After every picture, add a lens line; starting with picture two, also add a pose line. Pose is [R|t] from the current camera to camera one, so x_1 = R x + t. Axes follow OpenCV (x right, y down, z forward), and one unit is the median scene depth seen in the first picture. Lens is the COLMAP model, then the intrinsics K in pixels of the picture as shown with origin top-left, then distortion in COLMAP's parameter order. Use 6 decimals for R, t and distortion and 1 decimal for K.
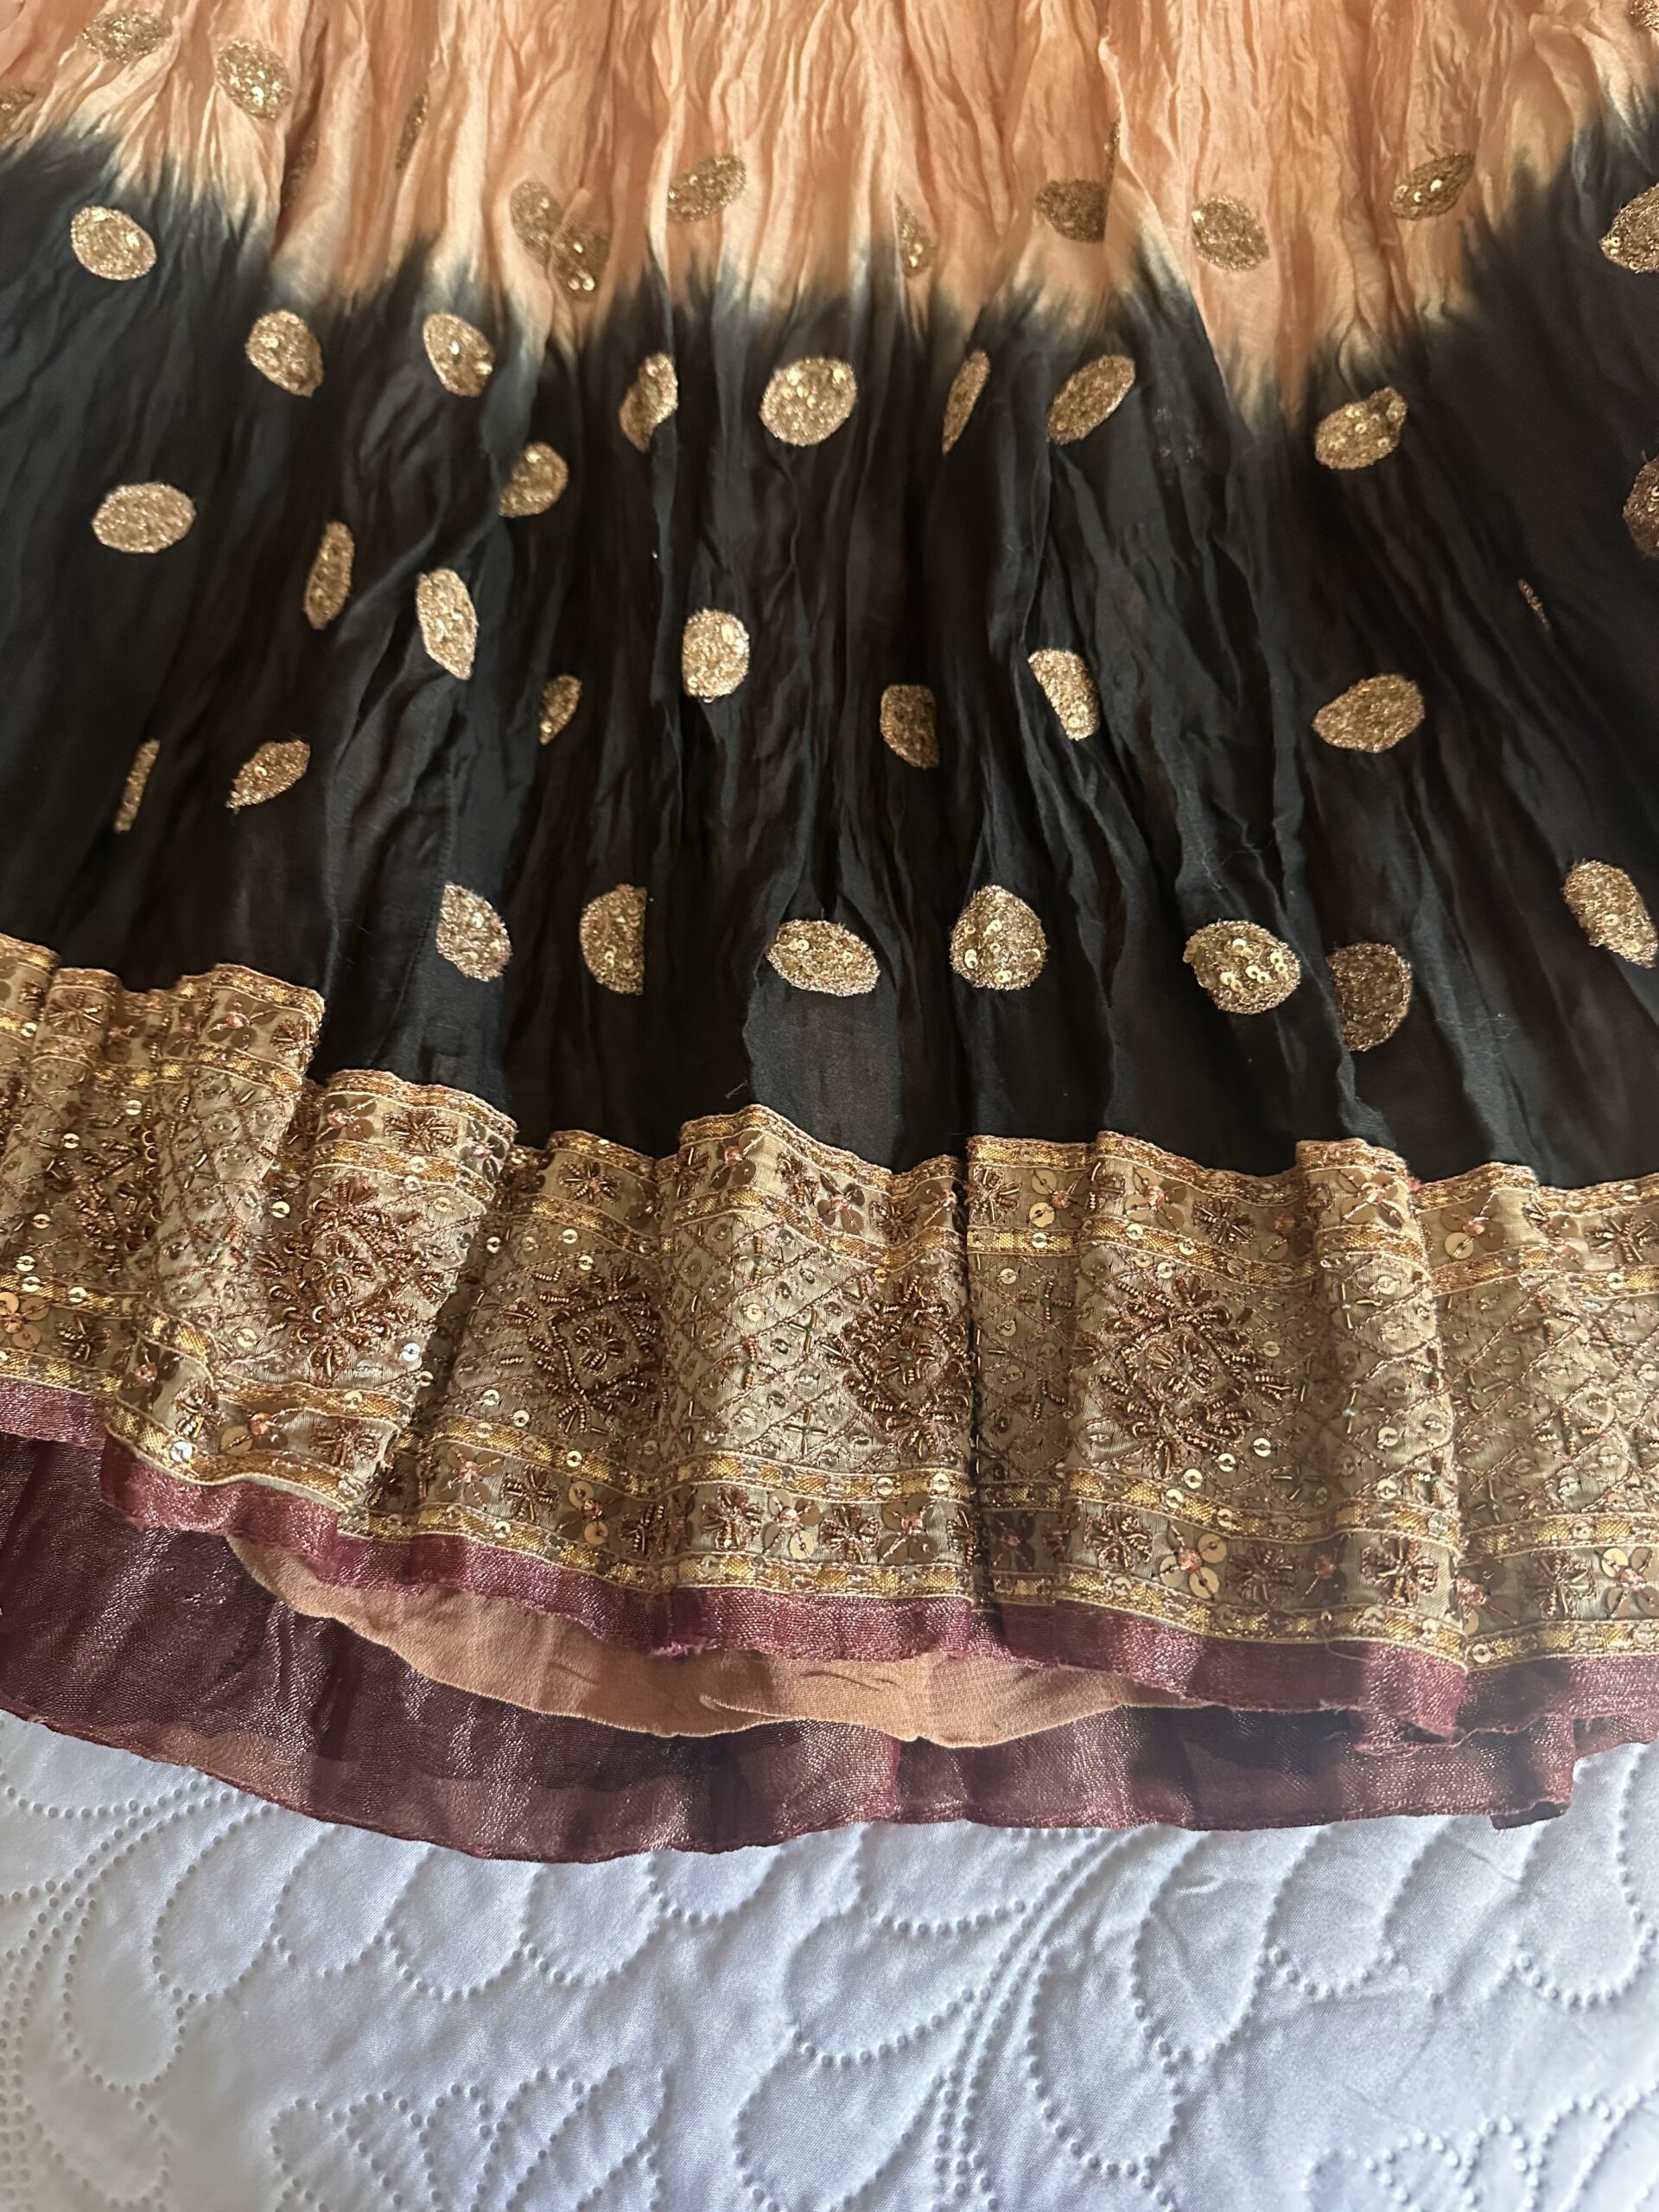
lens RADIAL K [[1548.8, 0, 820.5], [0, 1548.8, 1112.6], [0, 0, 1]] dist [0.070809, -0.296039]
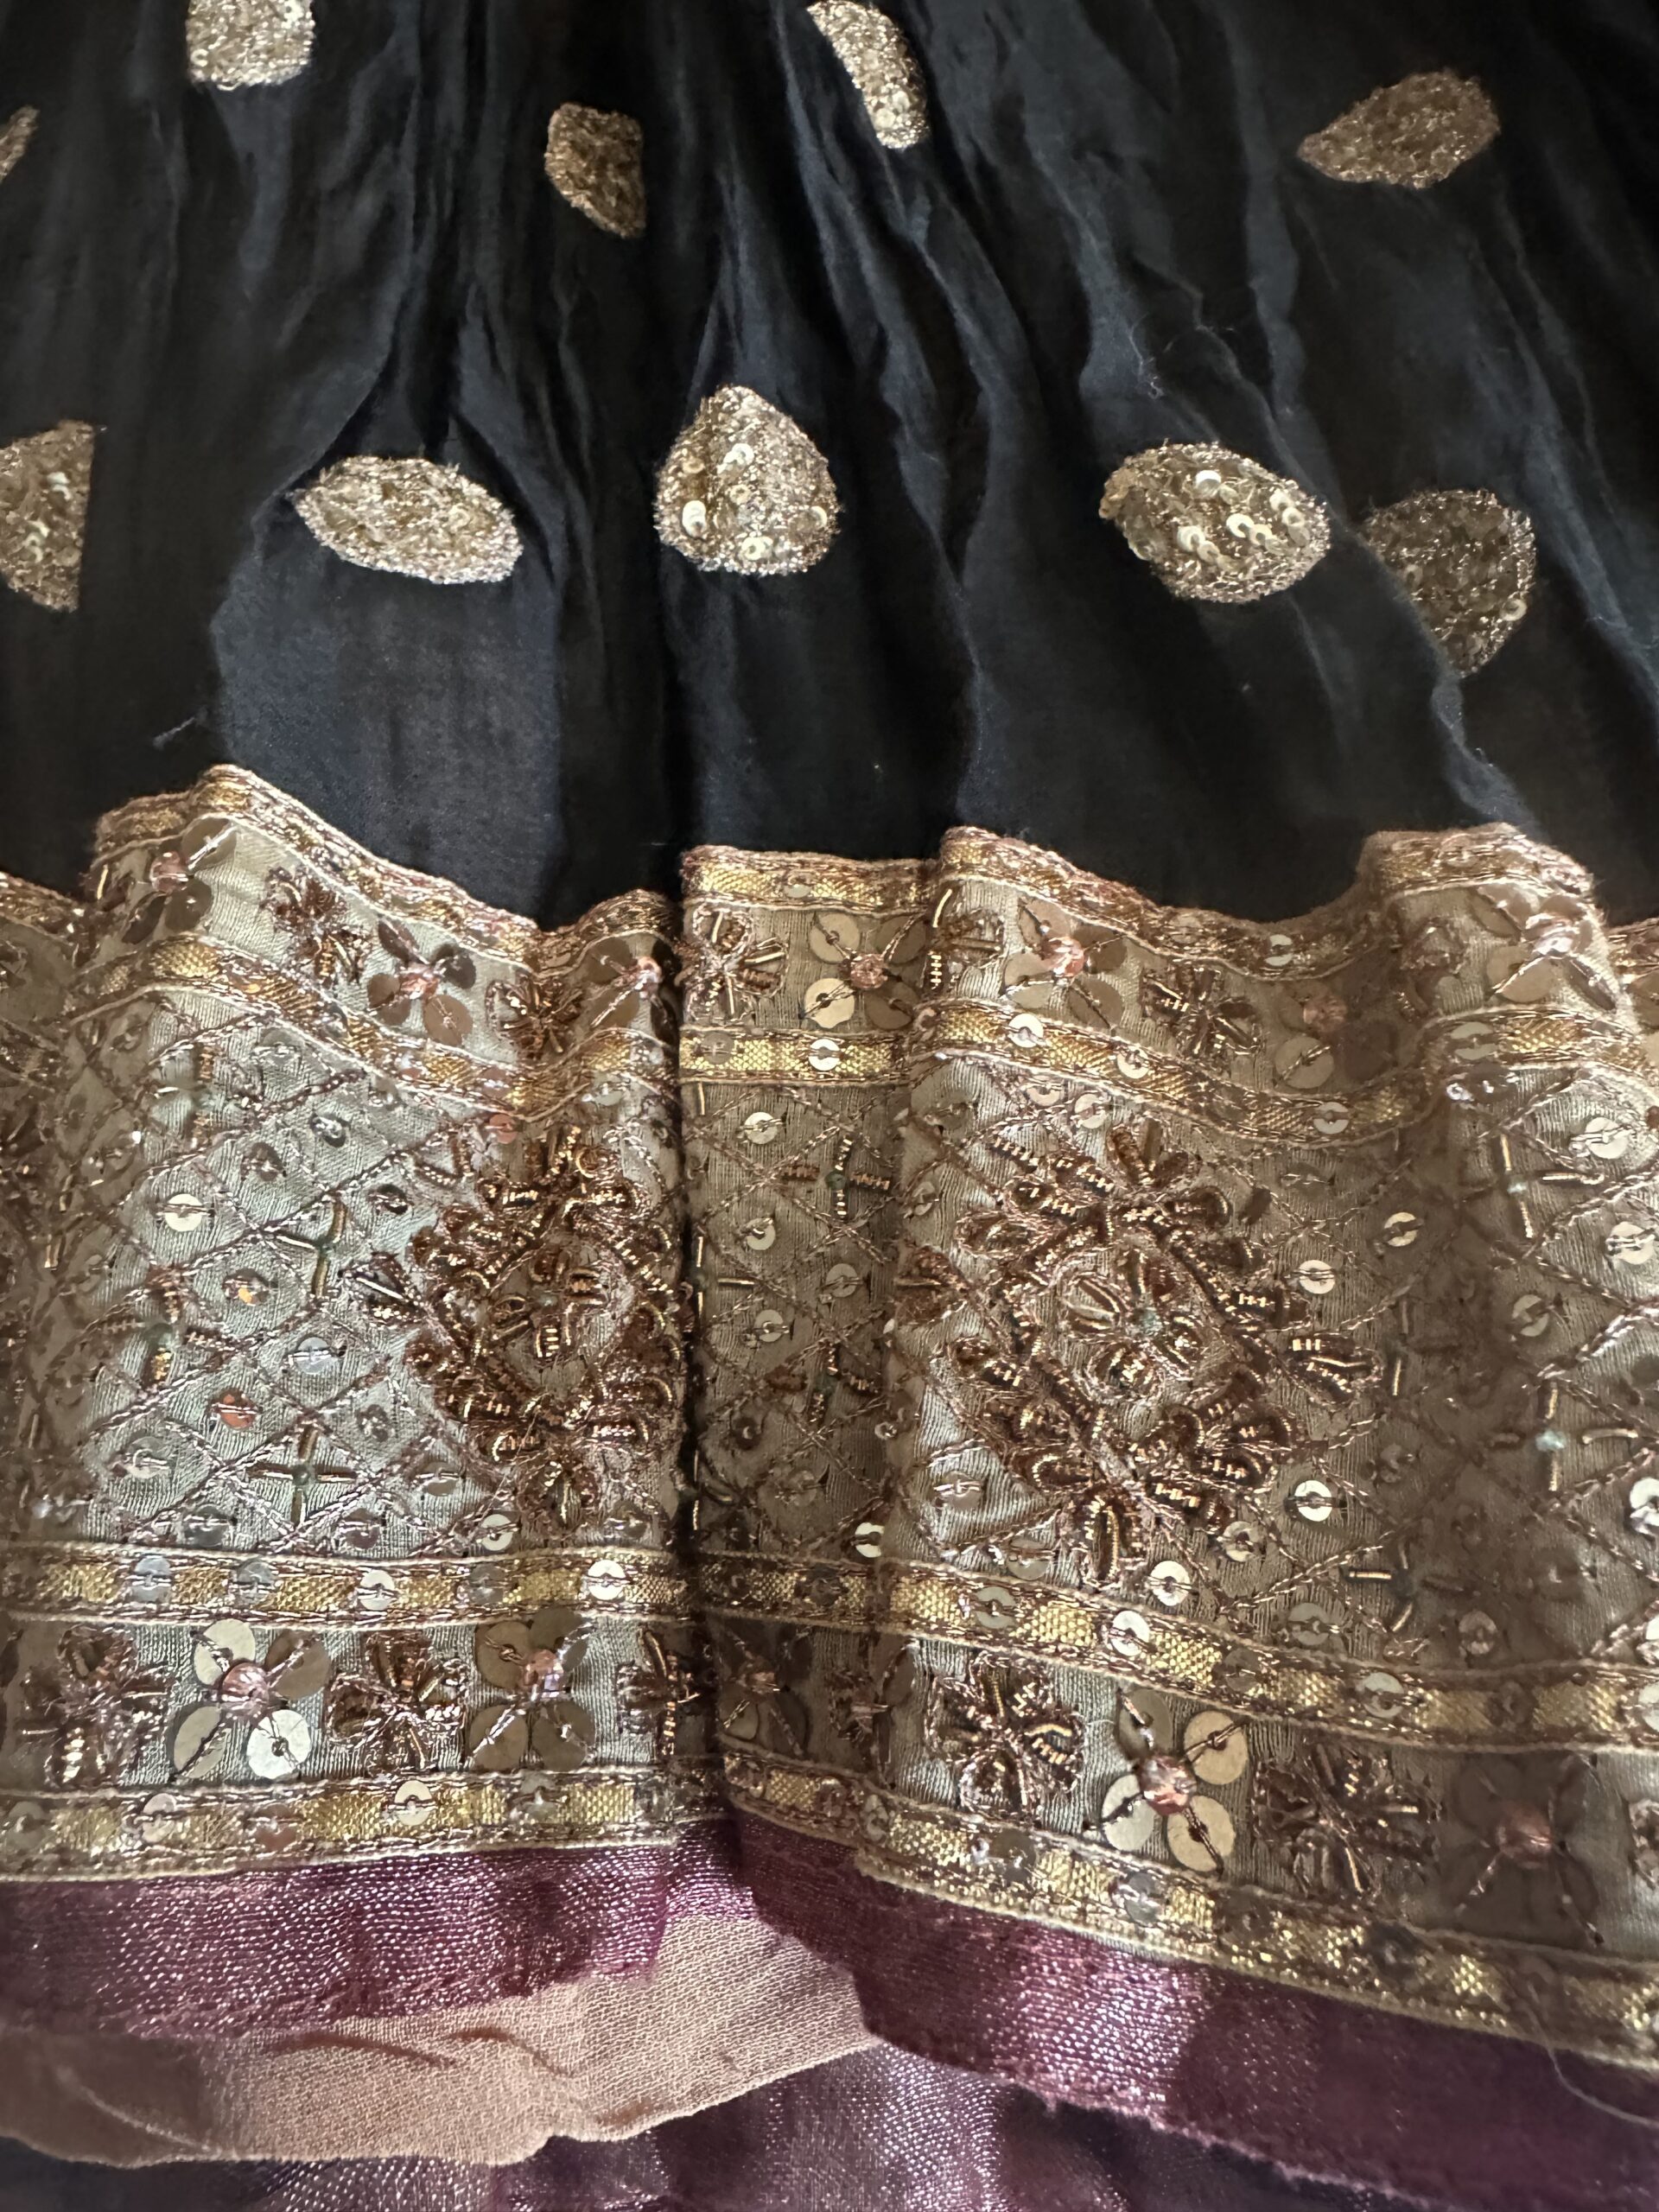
lens RADIAL K [[1547.1, 0, 836.4], [0, 1547.1, 1149.8], [0, 0, 1]] dist [0.342744, 0.000067]
pose [[0.988189, -0.010682, 0.152866, 0.069283], [-0.007750, 0.992807, 0.119471, 0.053560], [-0.153043, -0.119245, 0.980999, 0.512699]]
